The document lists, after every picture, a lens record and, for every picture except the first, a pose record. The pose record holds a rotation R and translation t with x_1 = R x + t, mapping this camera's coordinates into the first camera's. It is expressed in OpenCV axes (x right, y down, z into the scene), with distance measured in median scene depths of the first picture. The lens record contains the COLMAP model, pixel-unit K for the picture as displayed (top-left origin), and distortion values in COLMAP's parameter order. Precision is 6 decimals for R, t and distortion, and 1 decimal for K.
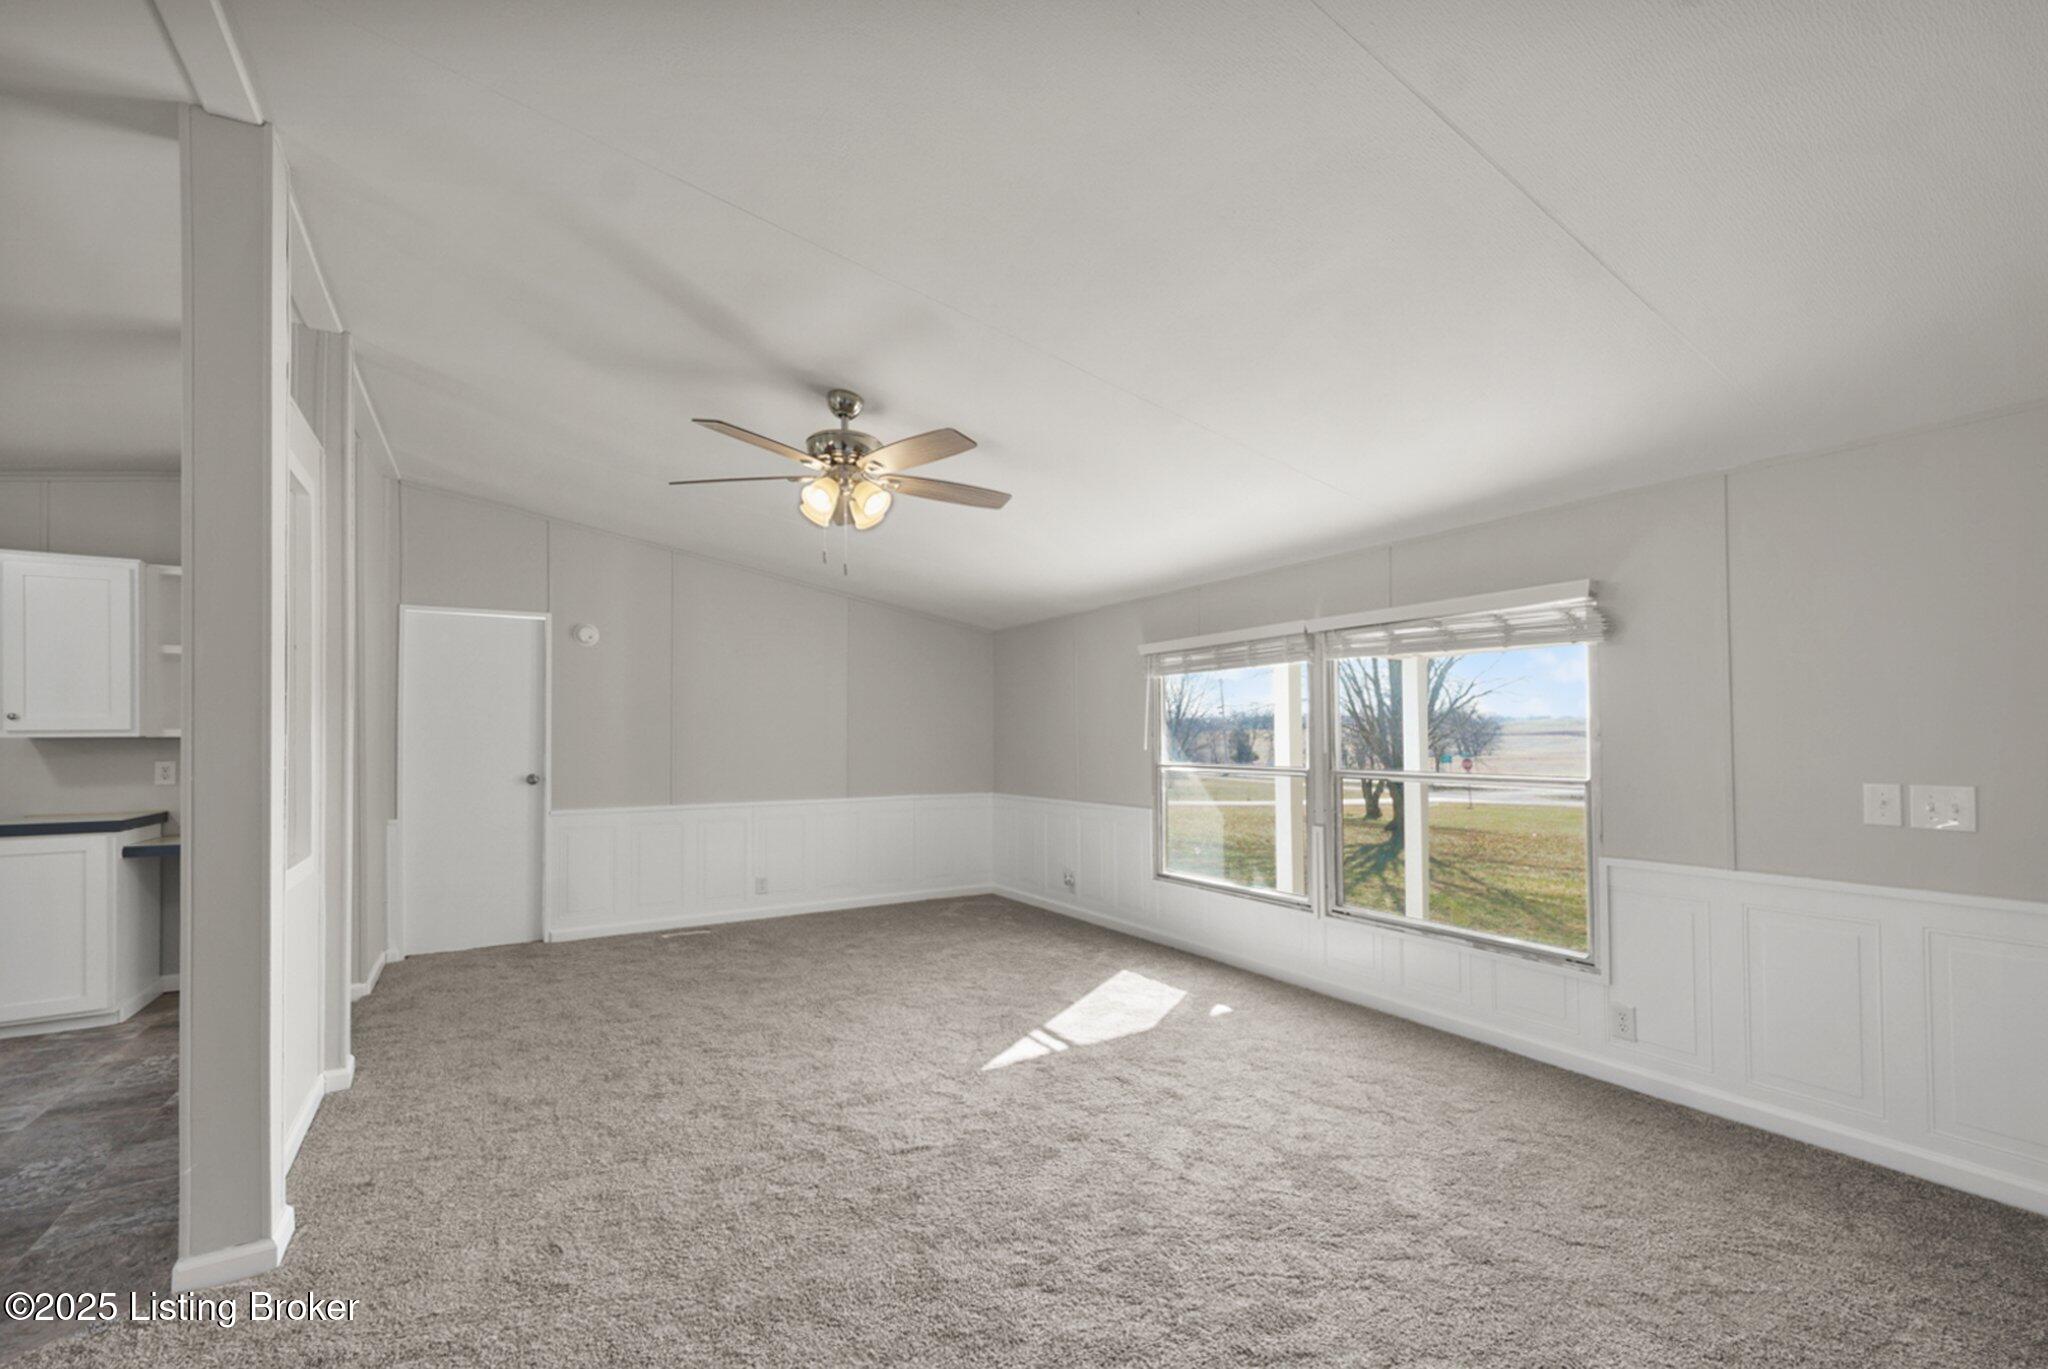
lens RADIAL K [[835.4, 0, 1033.2], [0, 835.4, 729.4], [0, 0, 1]] dist [0.010331, -0.004056]
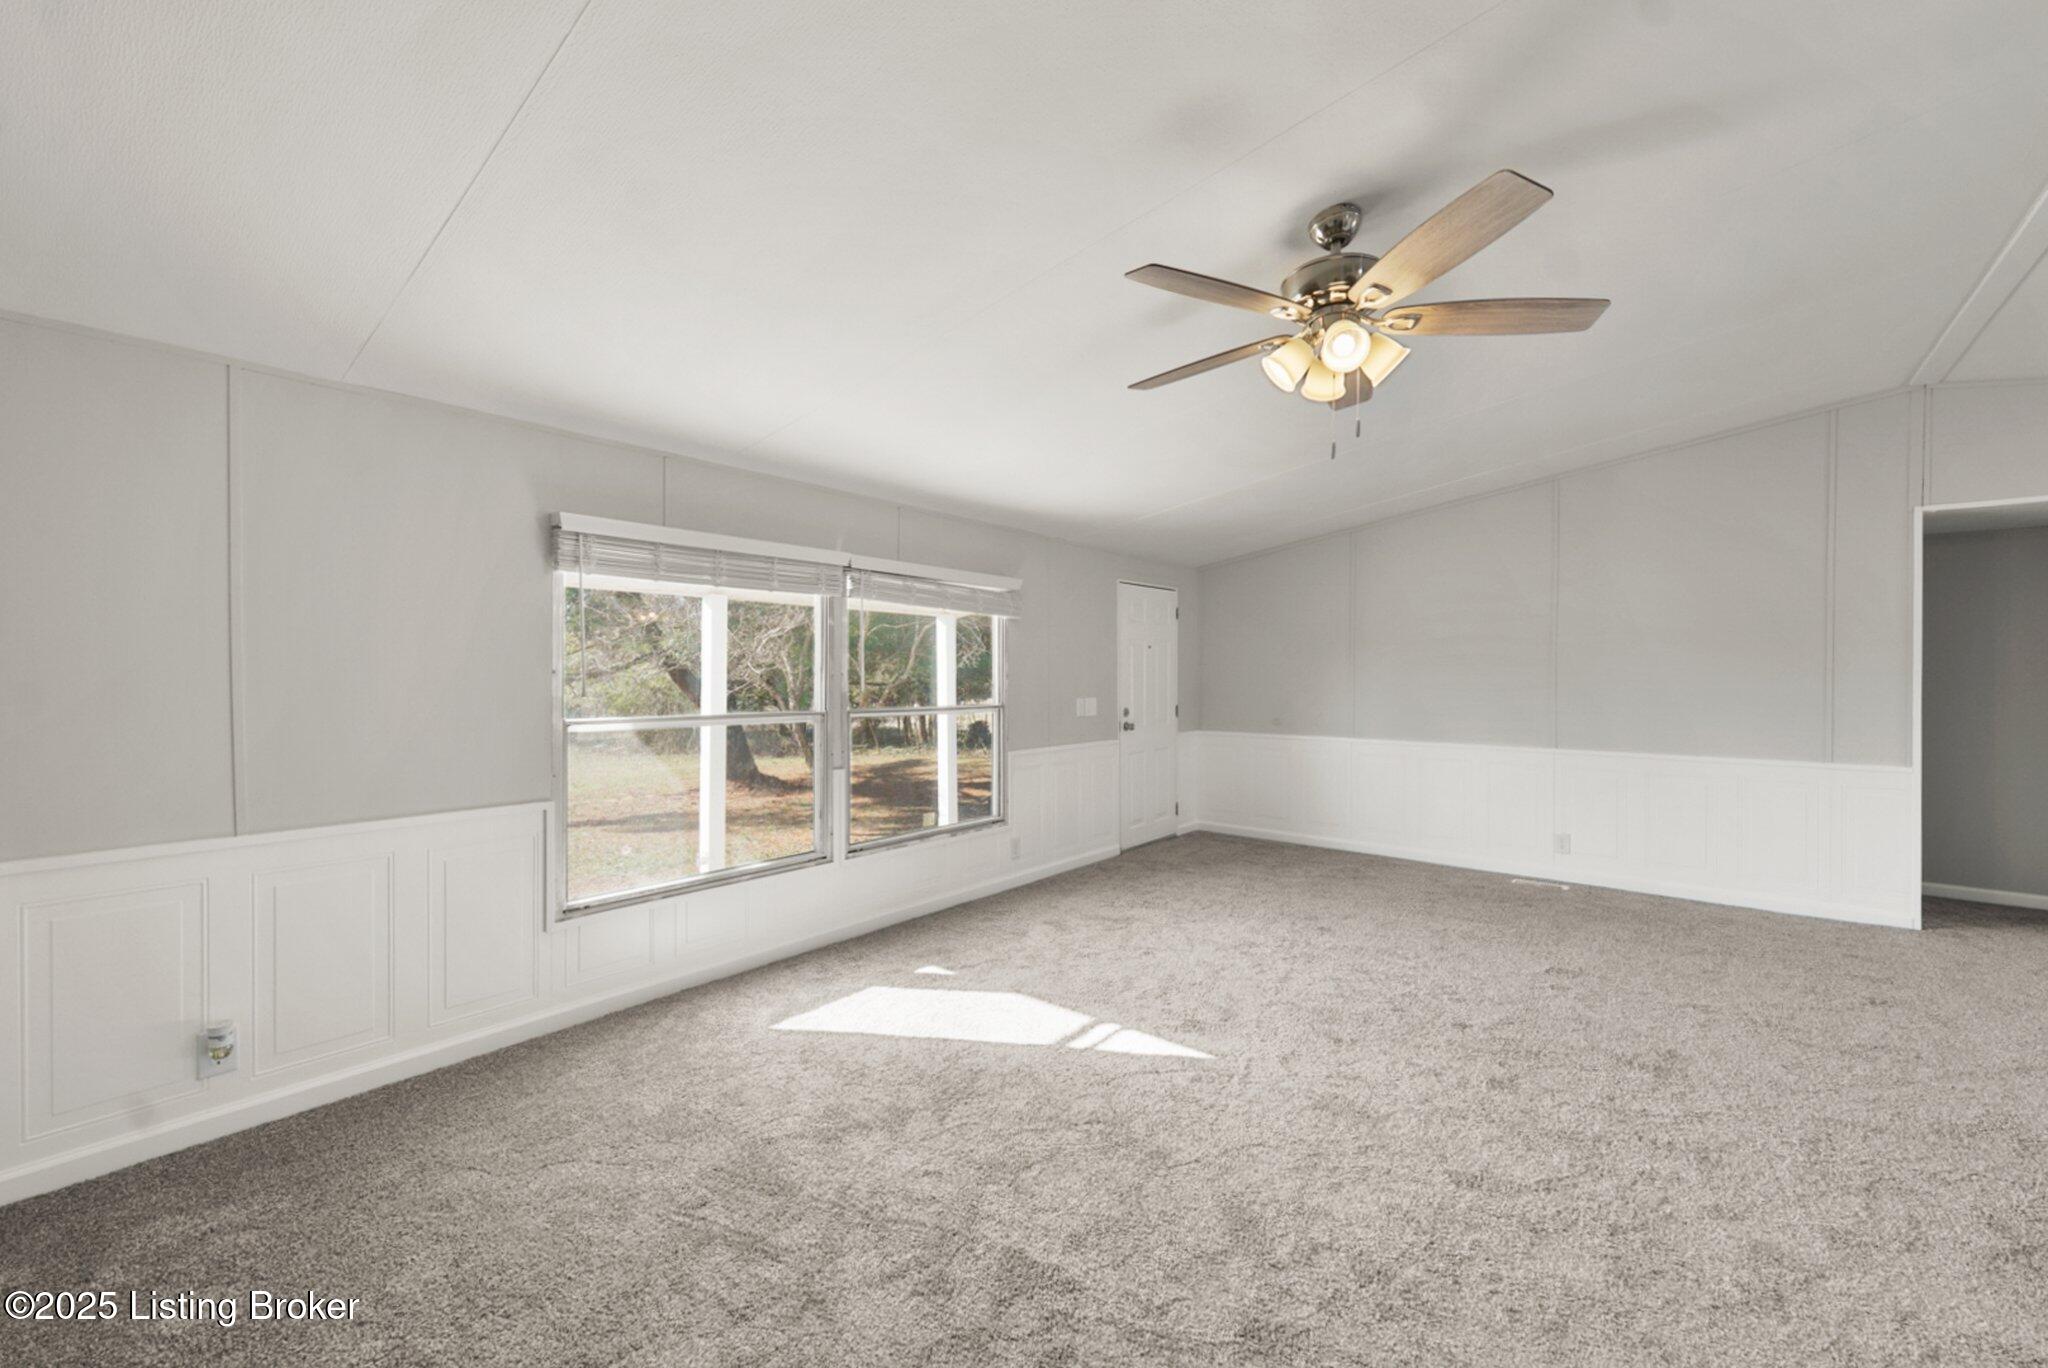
lens RADIAL K [[835.4, 0, 1021.1], [0, 835.4, 664.9], [0, 0, 1]] dist [0.010331, -0.004056]
pose [[-0.336090, 0.014940, 0.941711, -0.741222], [-0.009741, 0.999766, -0.019338, 0.015458], [-0.941780, -0.015672, -0.335865, 1.330793]]
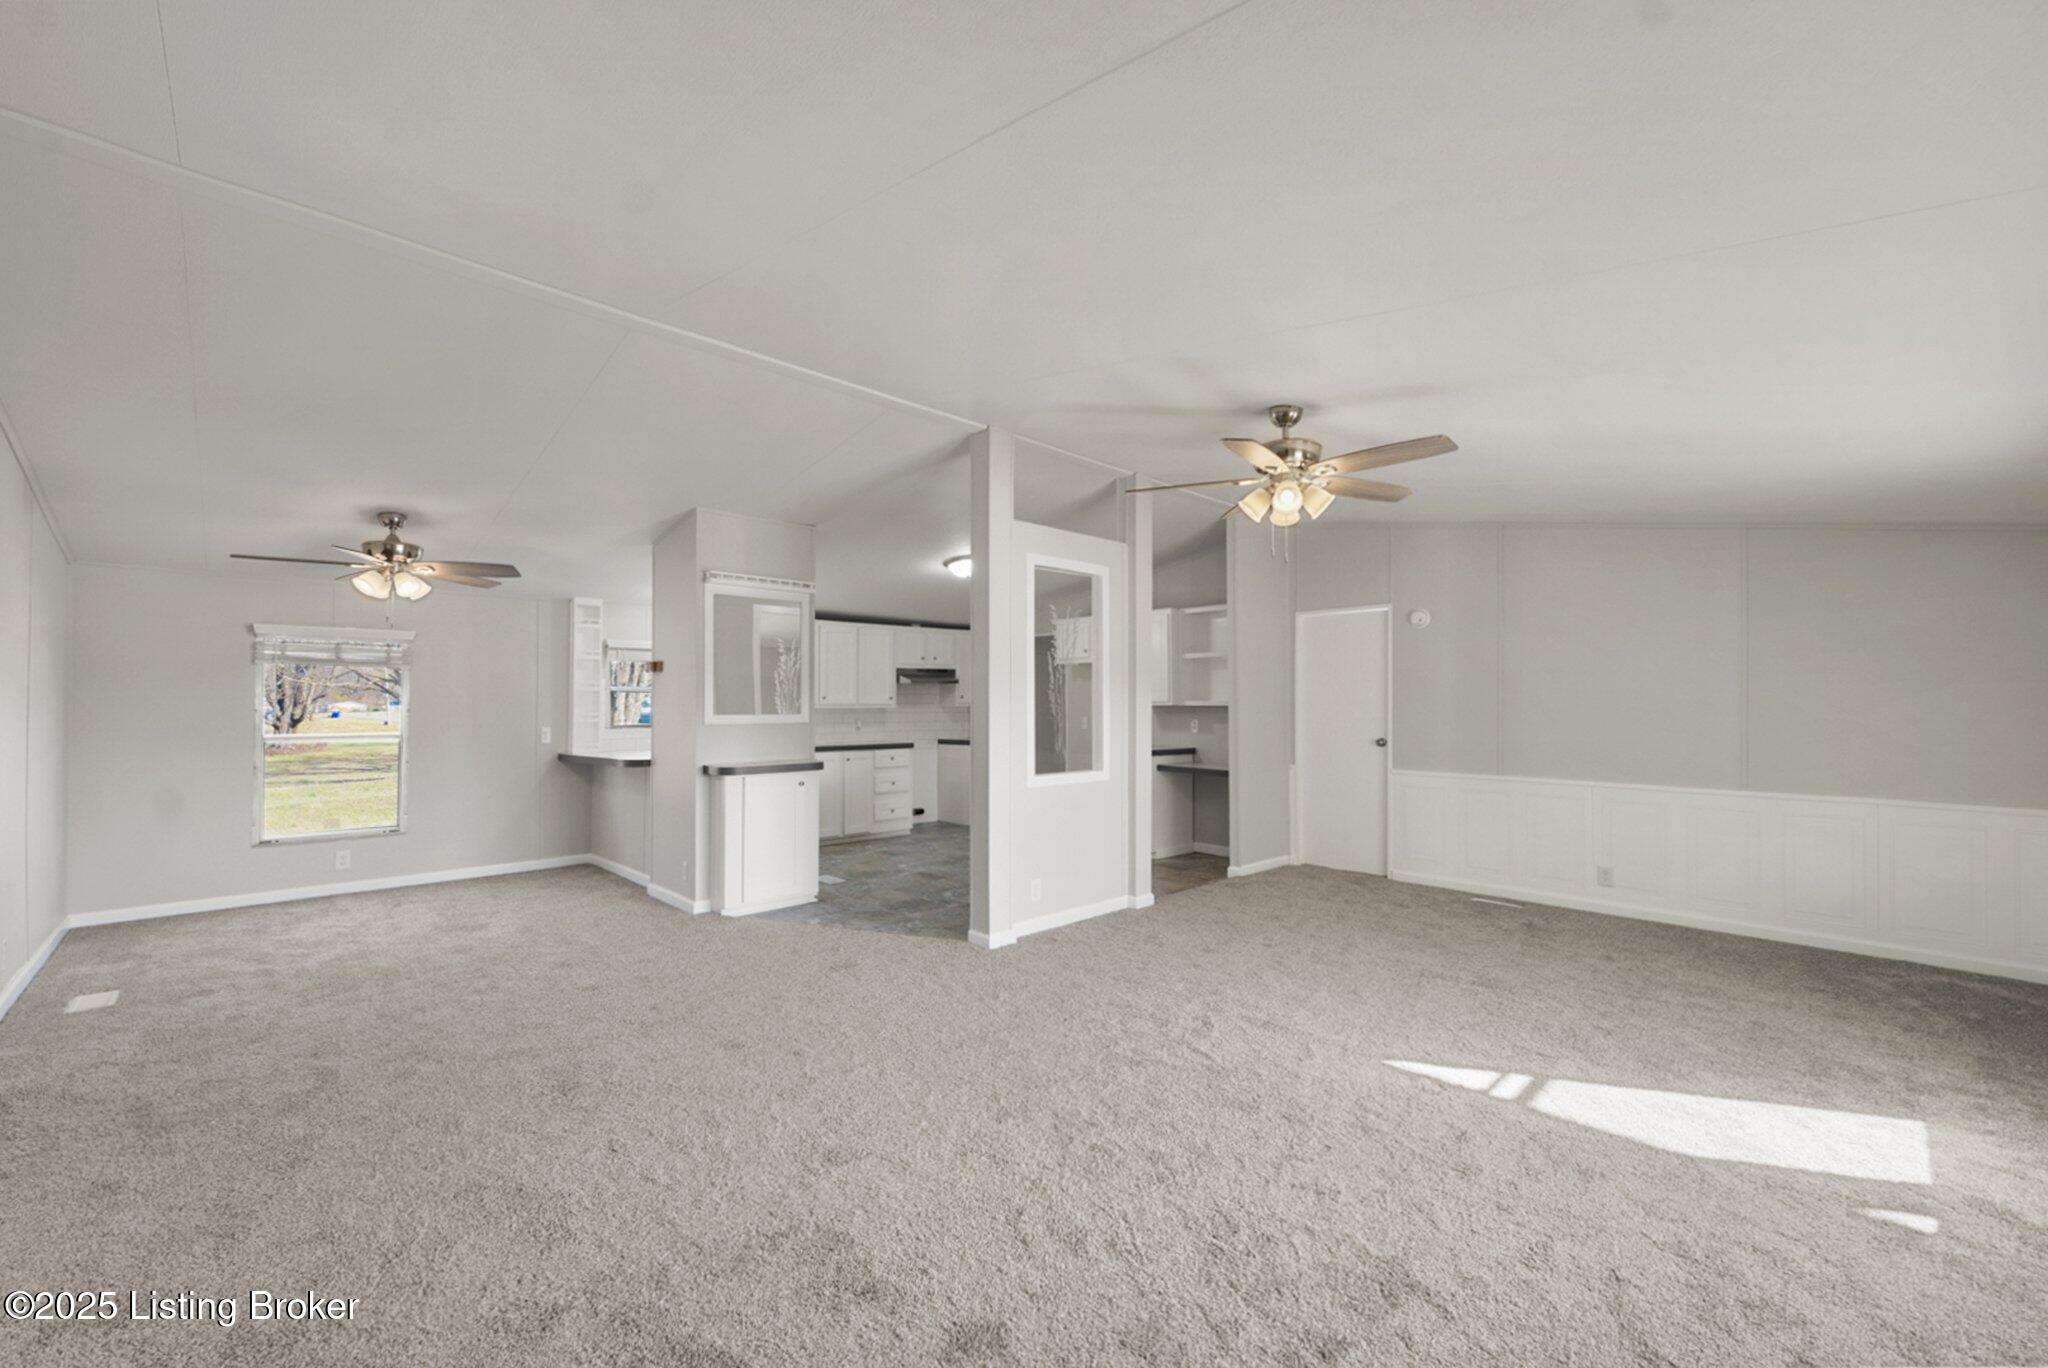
lens RADIAL K [[835.4, 0, 1029.7], [0, 835.4, 686.7], [0, 0, 1]] dist [0.010331, -0.004056]
pose [[0.205879, -0.016688, -0.978435, 0.708248], [0.004228, 0.999860, -0.016164, -0.003528], [0.978568, -0.000809, 0.205921, 0.368411]]
